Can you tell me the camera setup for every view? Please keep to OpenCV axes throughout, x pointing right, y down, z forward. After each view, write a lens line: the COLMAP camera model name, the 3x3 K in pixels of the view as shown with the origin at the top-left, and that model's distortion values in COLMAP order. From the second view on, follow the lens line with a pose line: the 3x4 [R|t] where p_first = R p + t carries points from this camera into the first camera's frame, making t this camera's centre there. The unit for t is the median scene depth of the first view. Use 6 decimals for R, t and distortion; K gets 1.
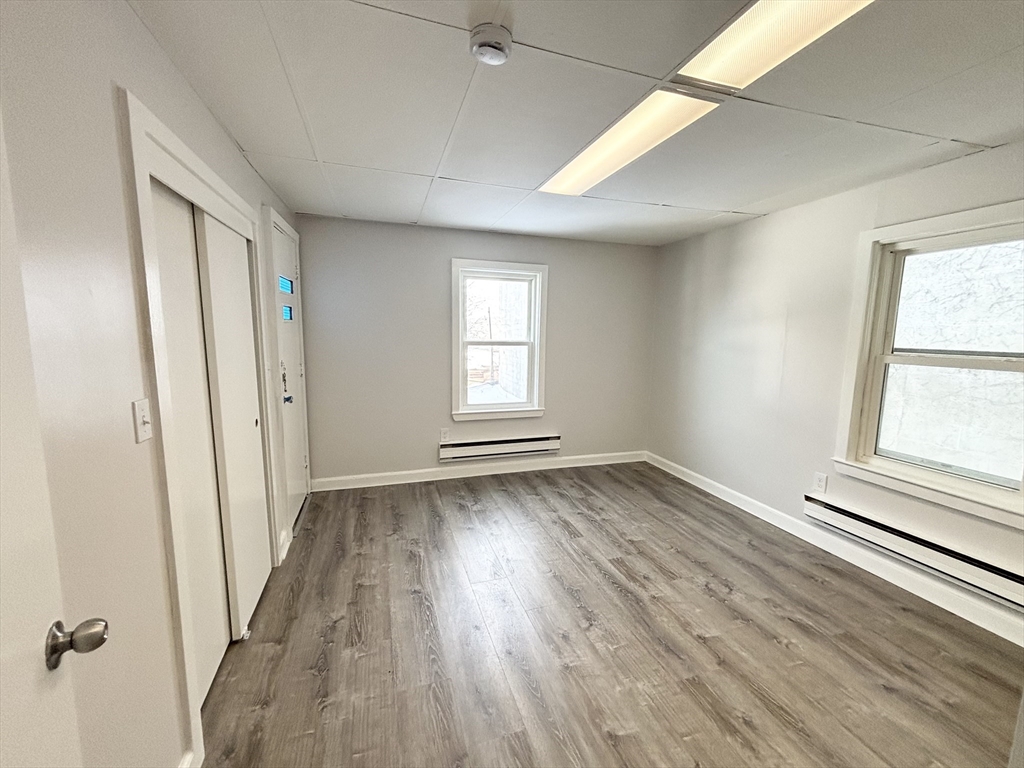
lens RADIAL K [[412.4, 0, 512.0], [0, 412.4, 384.0], [0, 0, 1]] dist [0.001753, 0.000393]
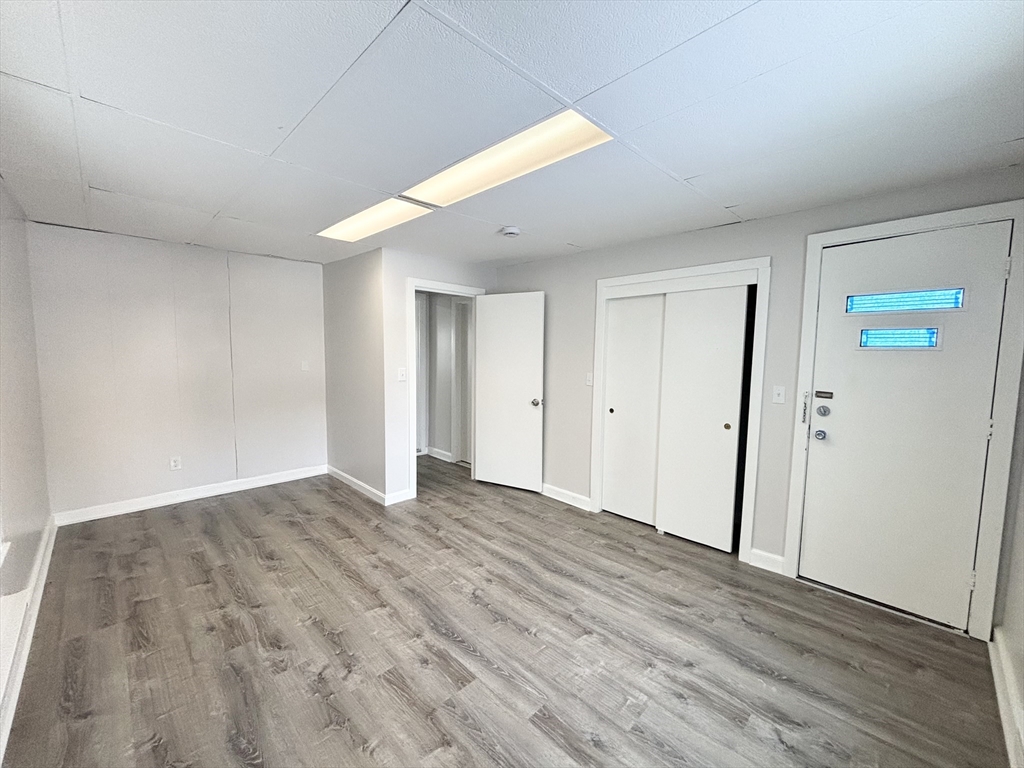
lens RADIAL K [[412.4, 0, 512.0], [0, 412.4, 384.0], [0, 0, 1]] dist [0.001753, 0.000393]
pose [[-0.890356, 0.018098, -0.454906, 0.563463], [-0.083870, 0.975587, 0.202966, -0.238907], [0.447474, 0.218865, -0.867102, 1.759252]]
